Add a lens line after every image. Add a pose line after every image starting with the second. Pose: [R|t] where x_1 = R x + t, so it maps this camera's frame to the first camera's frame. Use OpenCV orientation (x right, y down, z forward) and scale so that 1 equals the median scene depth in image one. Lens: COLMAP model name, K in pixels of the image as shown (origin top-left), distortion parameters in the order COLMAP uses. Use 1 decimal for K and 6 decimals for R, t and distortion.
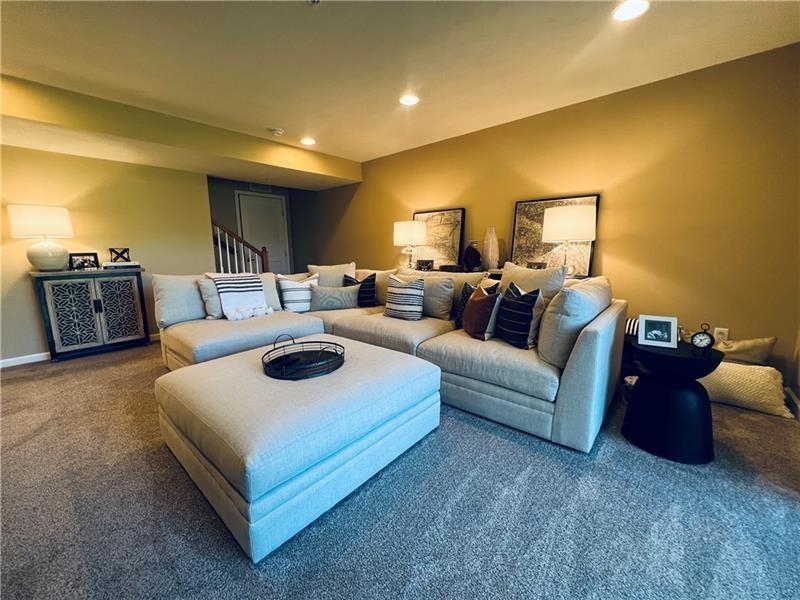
lens RADIAL K [[321.4, 0, 401.2], [0, 321.4, 296.5], [0, 0, 1]] dist [-0.002290, 0.000231]
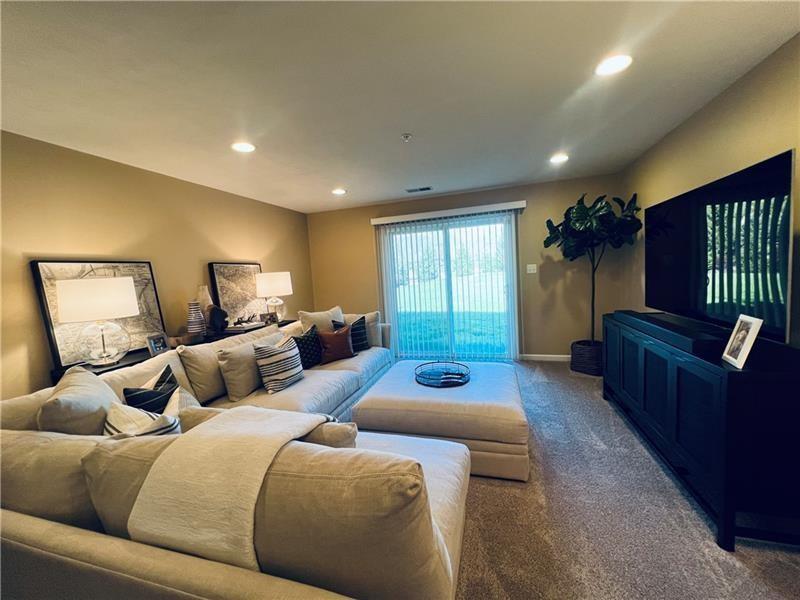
lens RADIAL K [[321.4, 0, 400.4], [0, 321.4, 303.0], [0, 0, 1]] dist [-0.002290, 0.000231]
pose [[-0.409337, -0.029098, 0.911919, -0.823661], [0.222300, 0.966190, 0.130615, -0.166934], [-0.884887, 0.256185, -0.389029, 0.887324]]
